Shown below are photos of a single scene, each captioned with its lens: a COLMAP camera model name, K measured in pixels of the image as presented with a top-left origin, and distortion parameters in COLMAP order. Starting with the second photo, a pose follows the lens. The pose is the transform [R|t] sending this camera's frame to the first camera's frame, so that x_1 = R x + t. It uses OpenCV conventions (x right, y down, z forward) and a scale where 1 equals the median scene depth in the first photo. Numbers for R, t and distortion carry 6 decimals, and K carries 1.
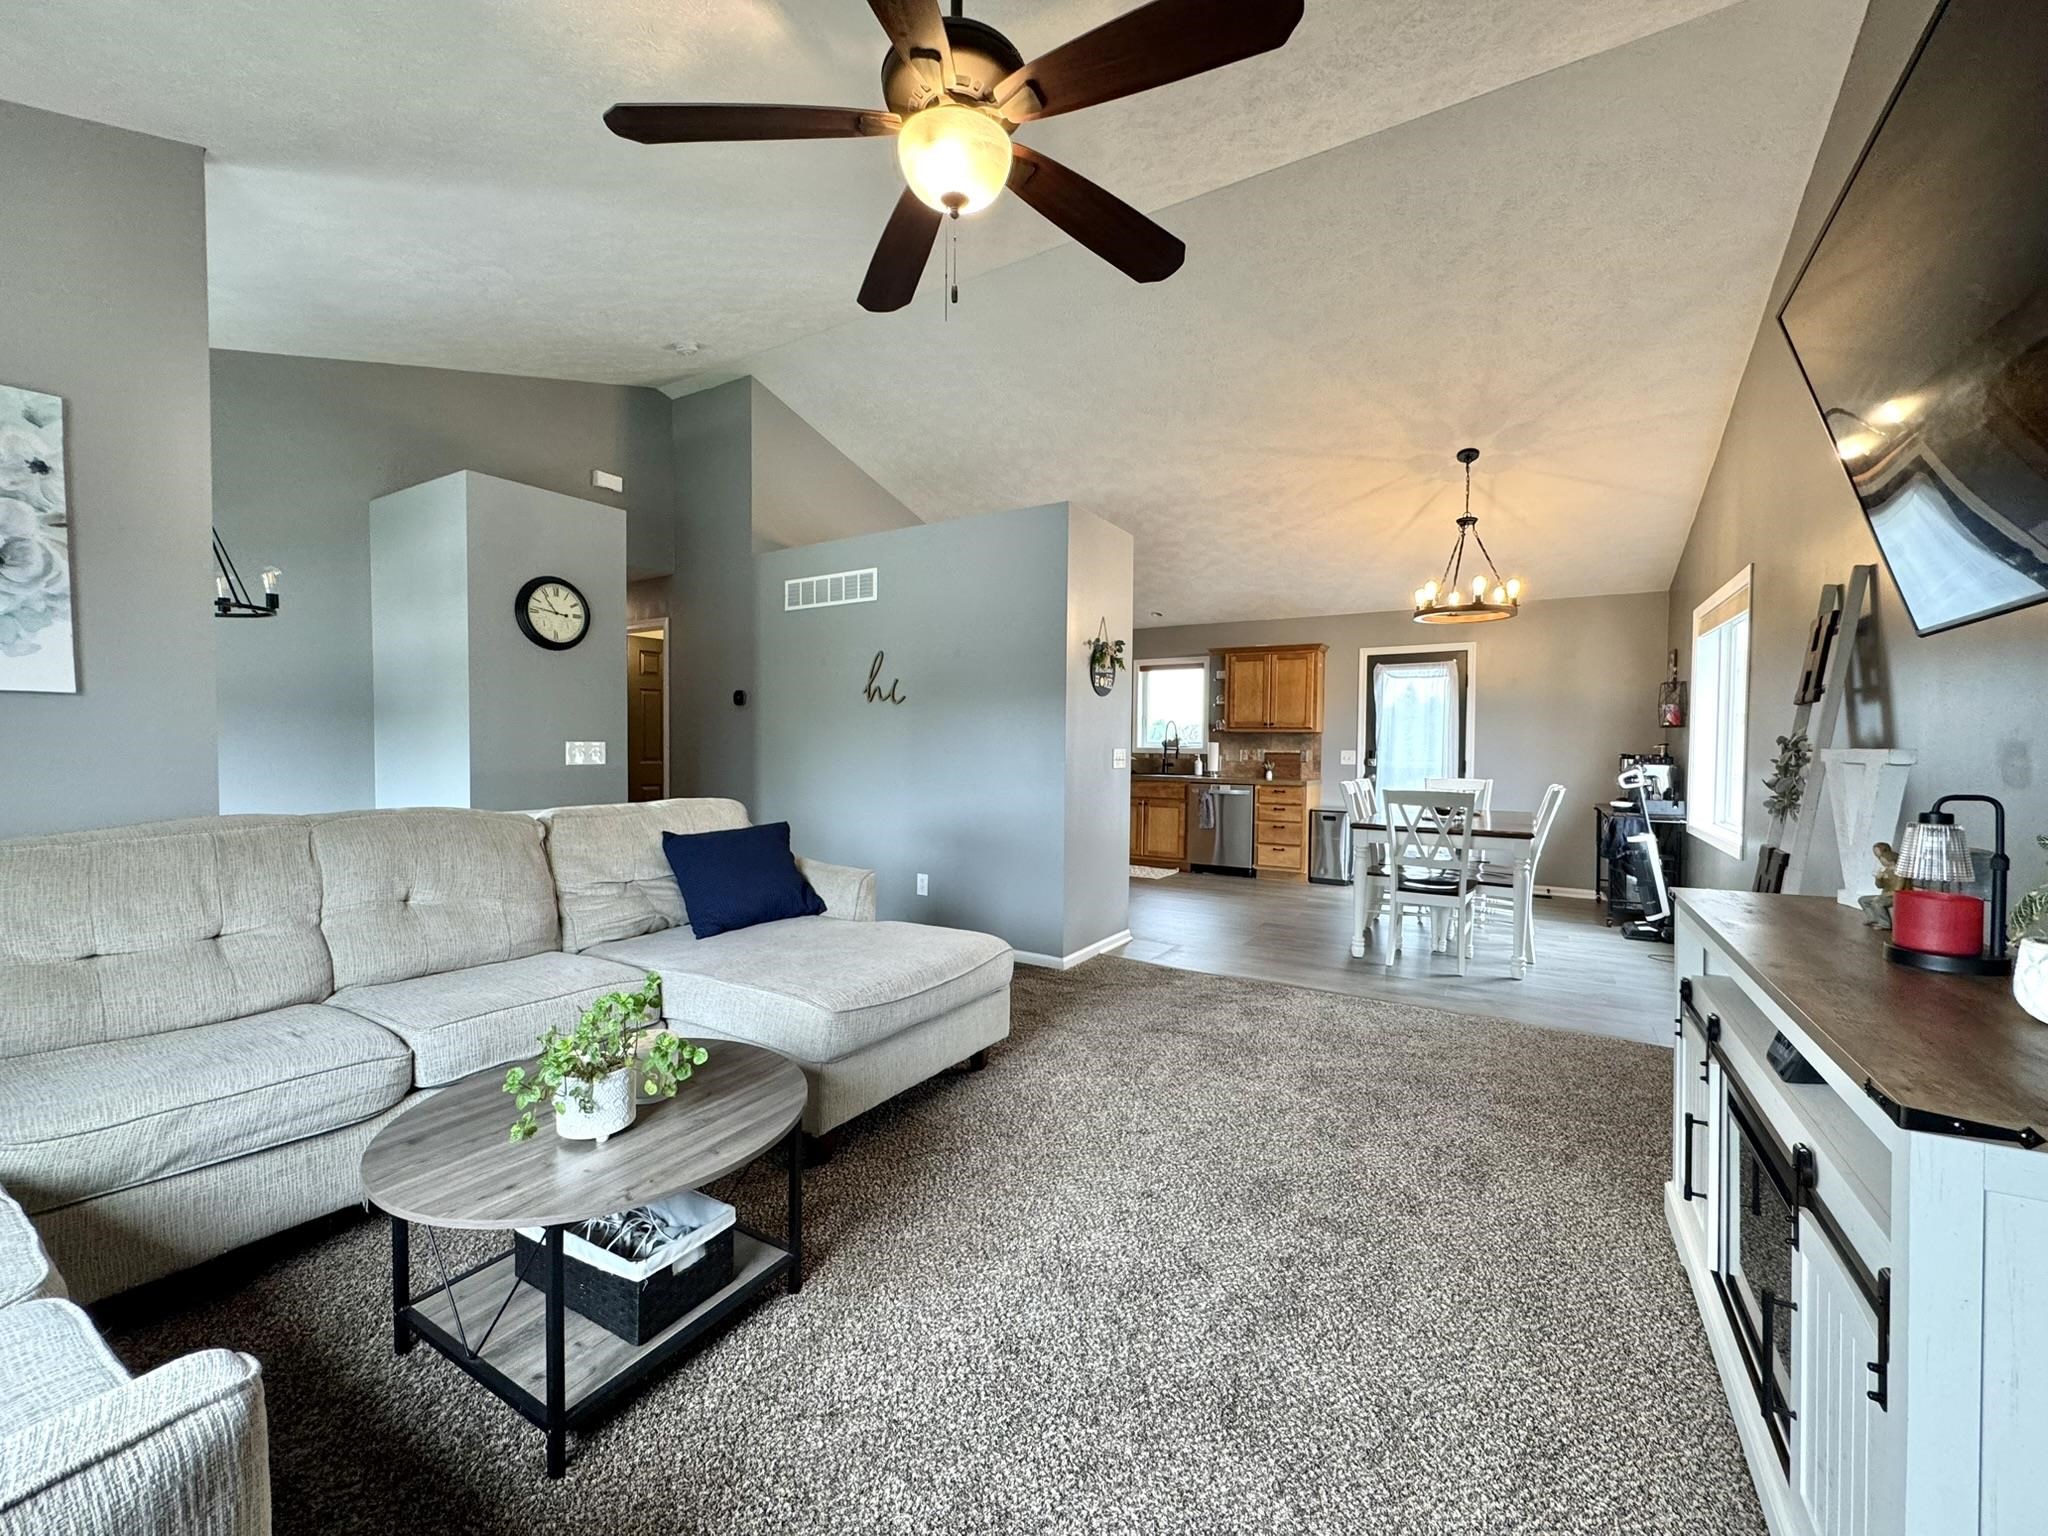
lens RADIAL K [[819.1, 0, 1024.1], [0, 819.1, 767.0], [0, 0, 1]] dist [-0.004641, 0.001101]
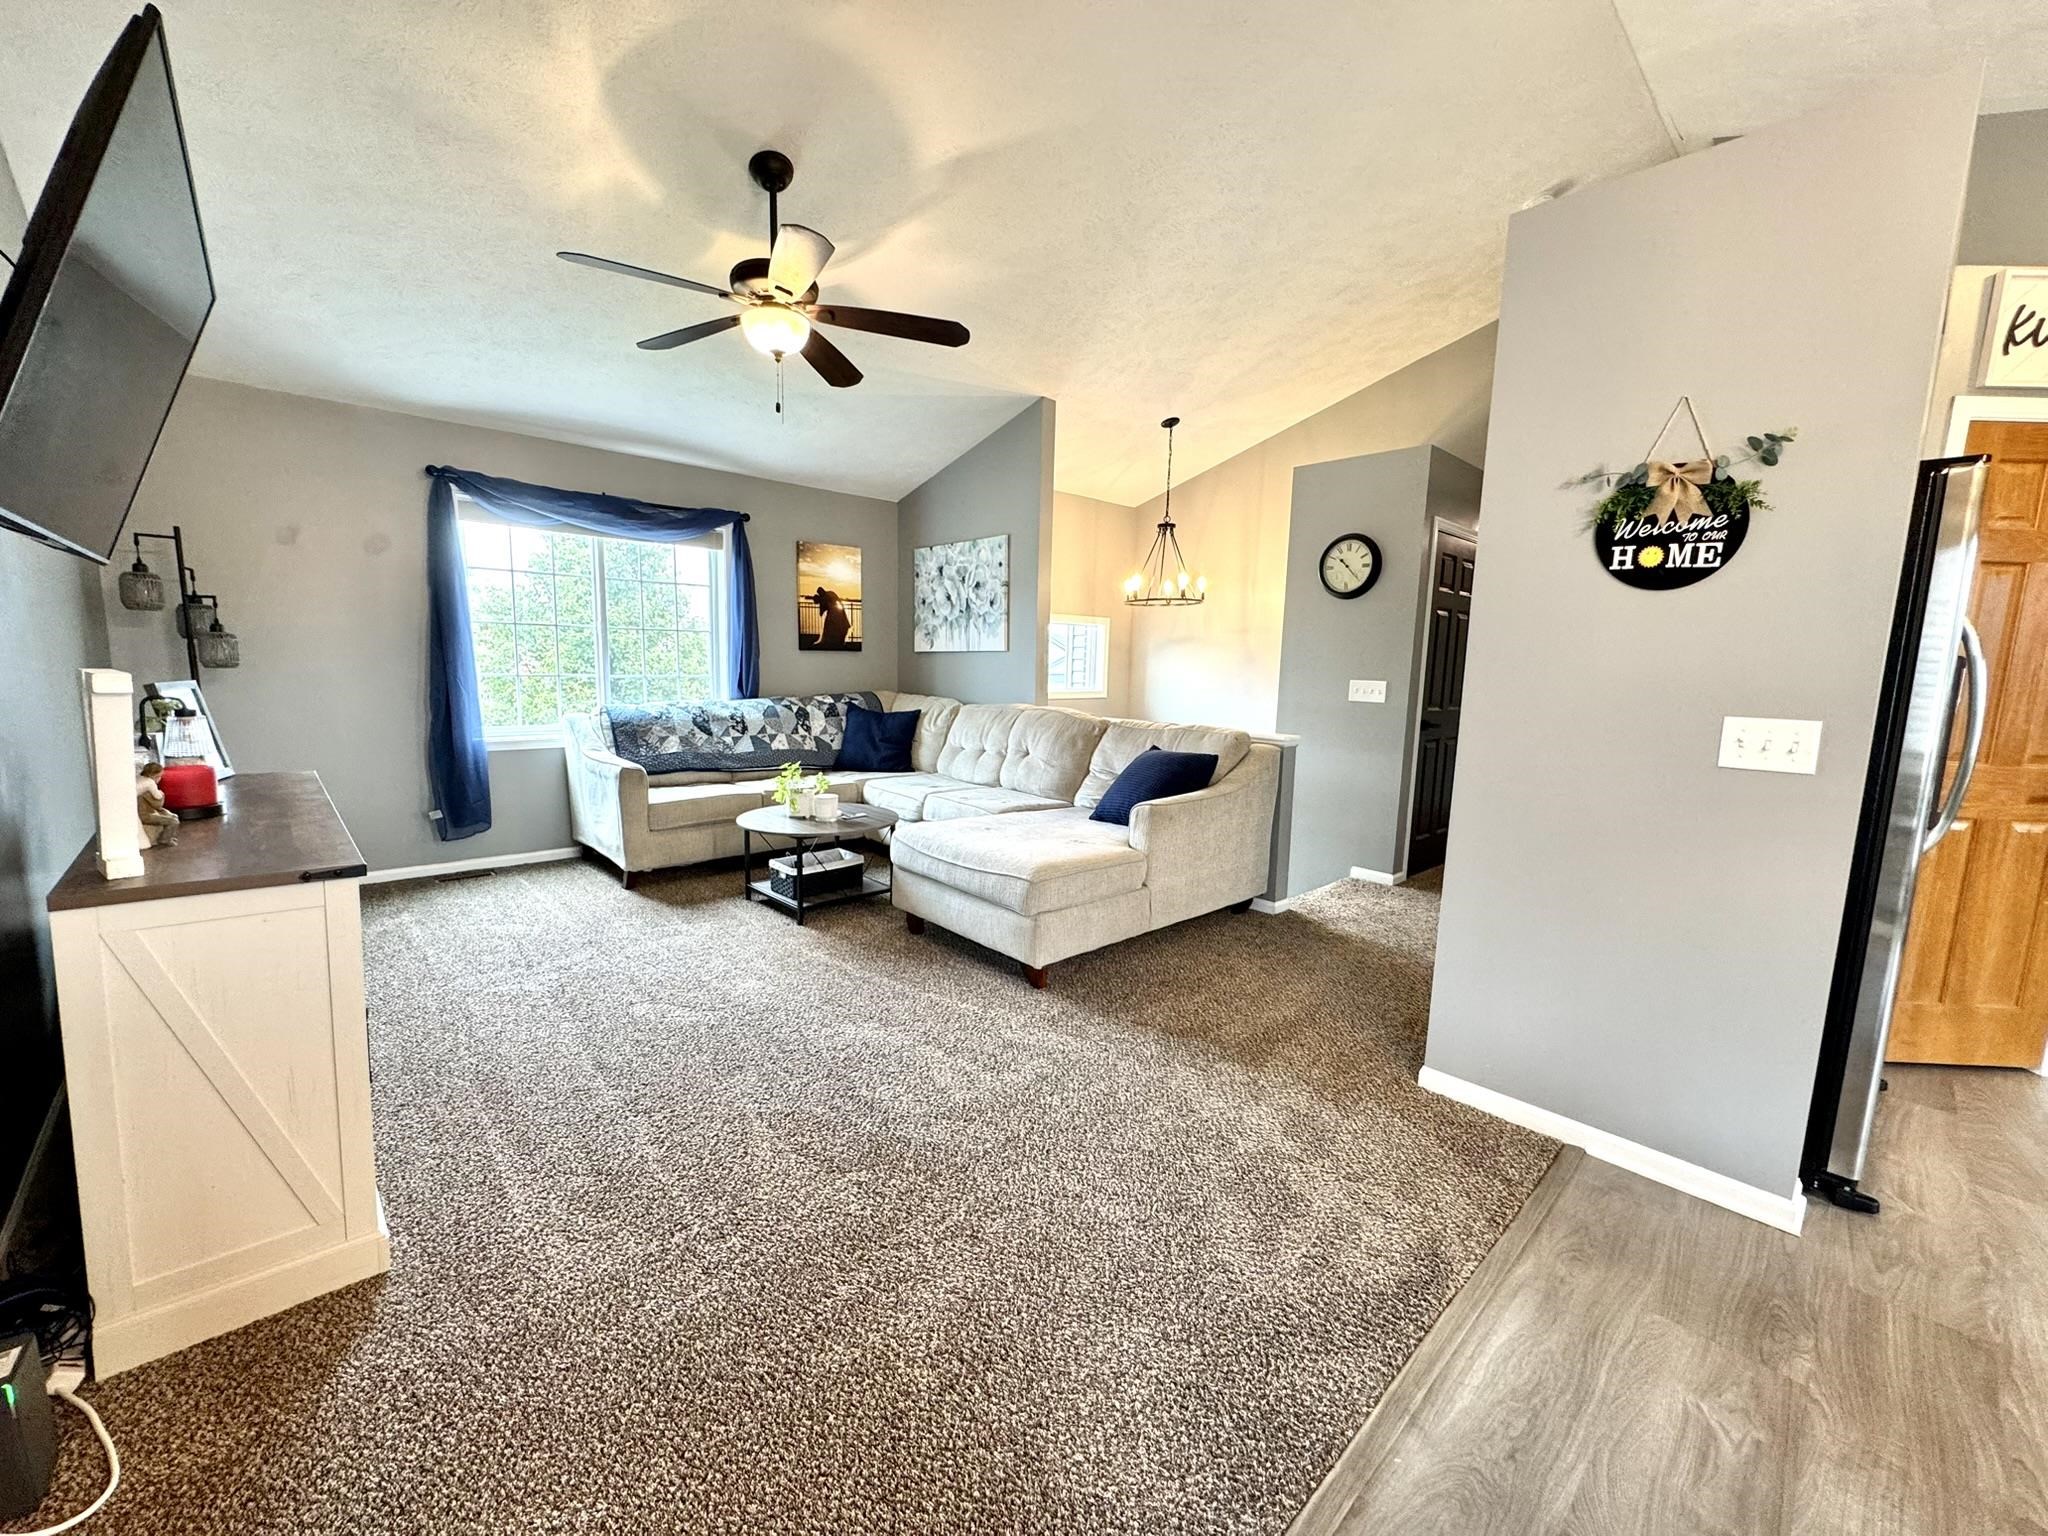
lens RADIAL K [[819.1, 0, 1024.3], [0, 819.1, 768.5], [0, 0, 1]] dist [-0.004641, 0.001101]
pose [[-0.261922, 0.114017, -0.958330, 0.376527], [-0.055100, 0.989610, 0.132798, -0.020193], [0.963515, 0.087587, -0.252919, 0.494570]]
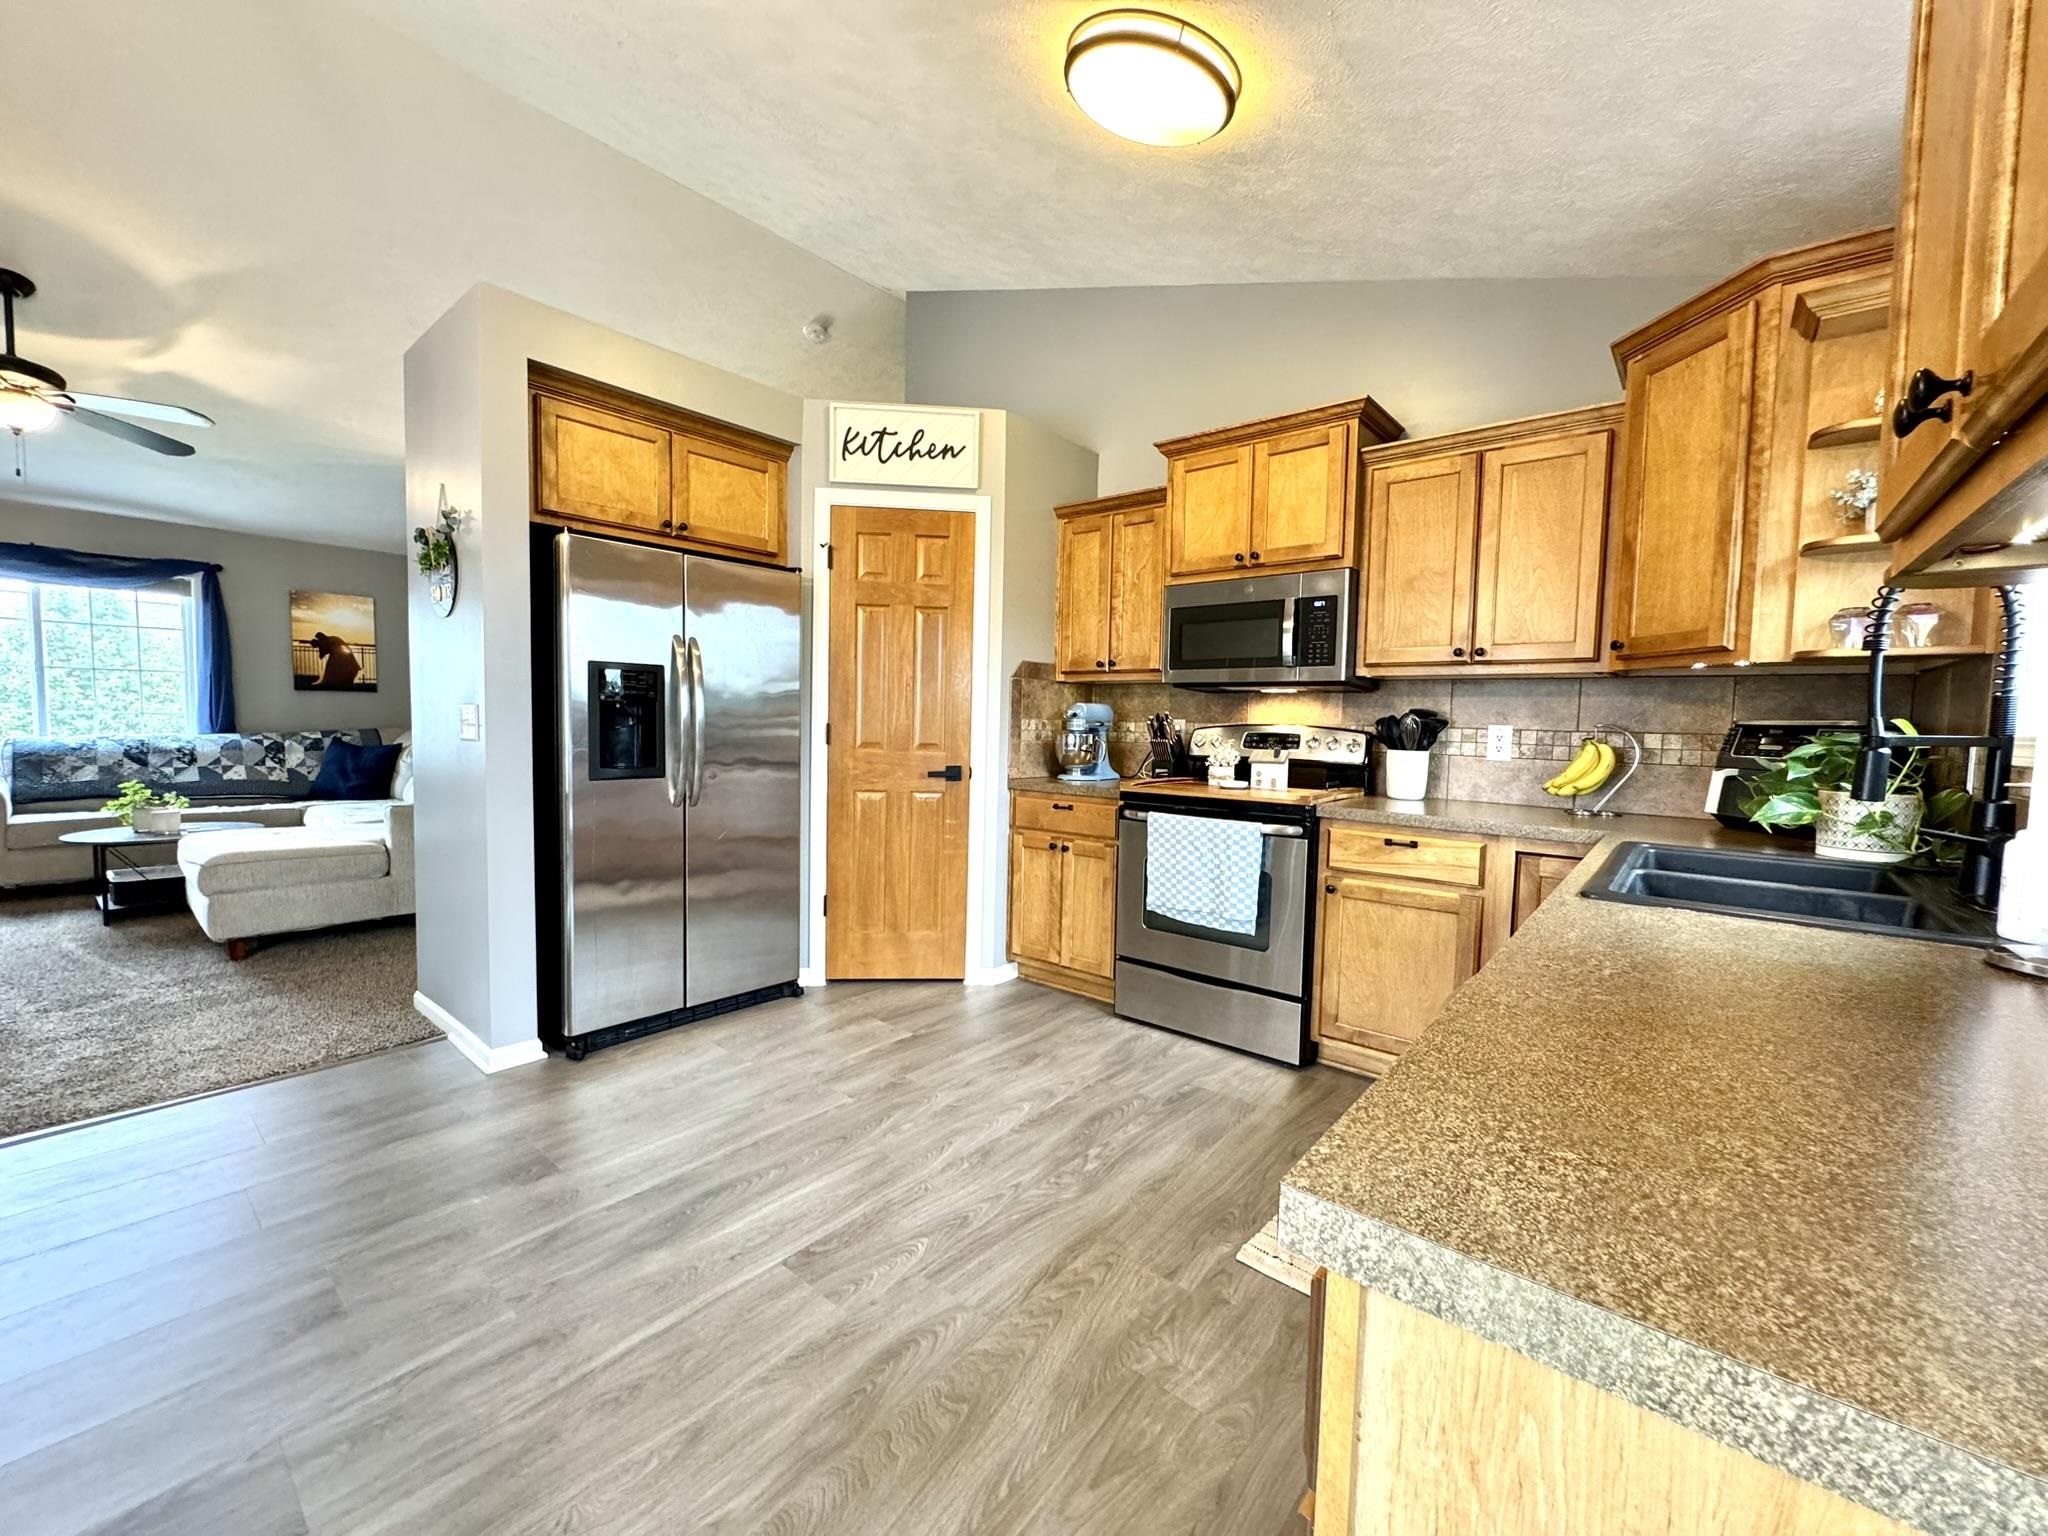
lens RADIAL K [[819.1, 0, 1025.8], [0, 819.1, 766.3], [0, 0, 1]] dist [-0.004641, 0.001101]
pose [[-0.144360, 0.044864, -0.988508, 0.395249], [-0.047947, 0.997481, 0.052273, -0.017971], [0.988363, 0.054942, -0.141846, 0.943605]]
